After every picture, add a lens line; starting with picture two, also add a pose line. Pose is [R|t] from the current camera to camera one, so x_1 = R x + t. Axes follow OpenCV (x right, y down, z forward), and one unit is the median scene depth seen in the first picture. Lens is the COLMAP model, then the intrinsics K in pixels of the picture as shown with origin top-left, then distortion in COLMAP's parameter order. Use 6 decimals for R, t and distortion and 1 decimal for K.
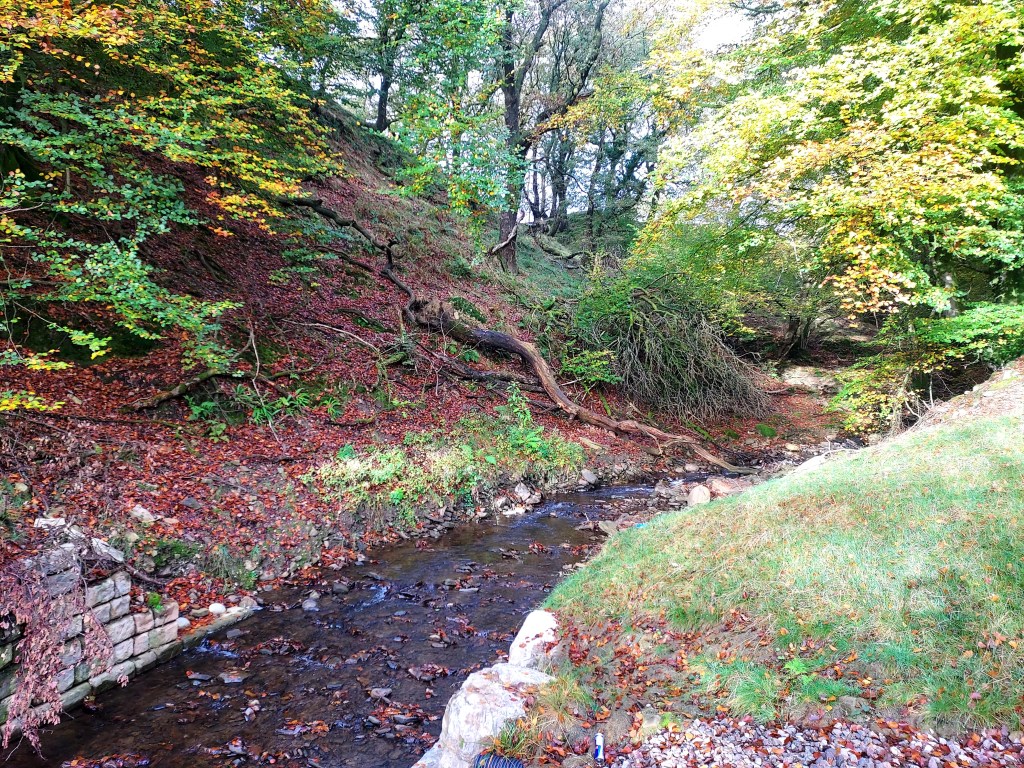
lens RADIAL K [[715.3, 0, 515.7], [0, 715.3, 380.0], [0, 0, 1]] dist [0.046450, -0.036292]
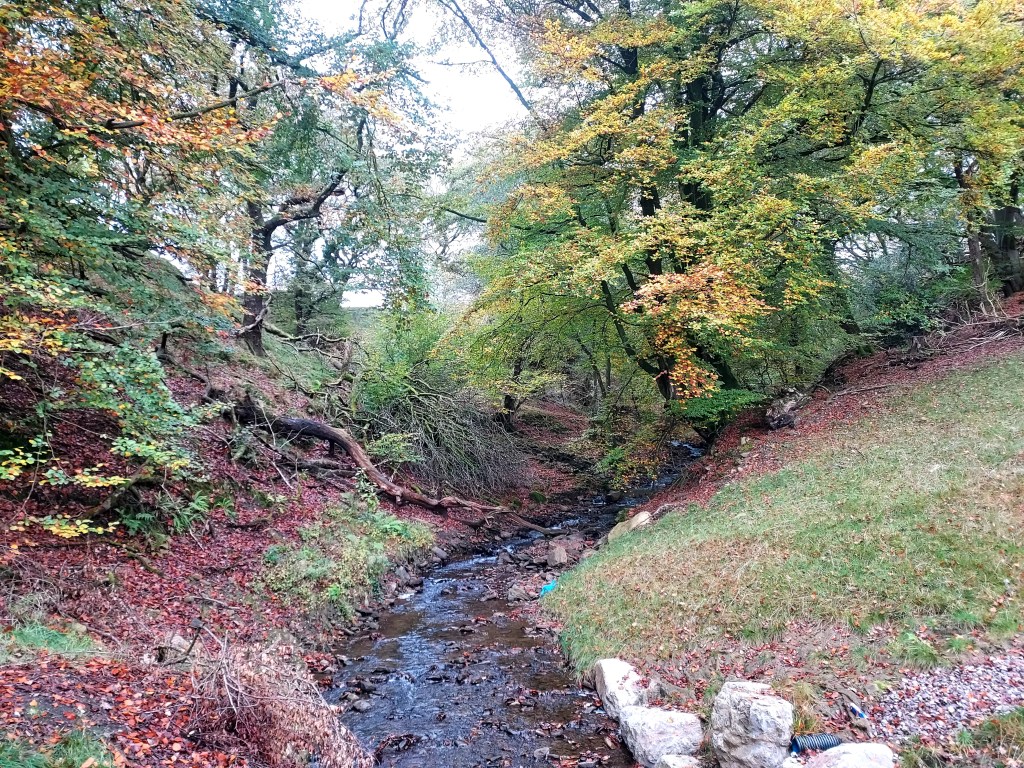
lens RADIAL K [[715.3, 0, 516.0], [0, 715.3, 386.4], [0, 0, 1]] dist [0.046450, -0.036292]
pose [[0.888023, -0.011117, 0.459664, -0.231044], [0.056426, 0.994786, -0.084951, -0.012636], [-0.456323, 0.101375, 0.884020, -0.010357]]
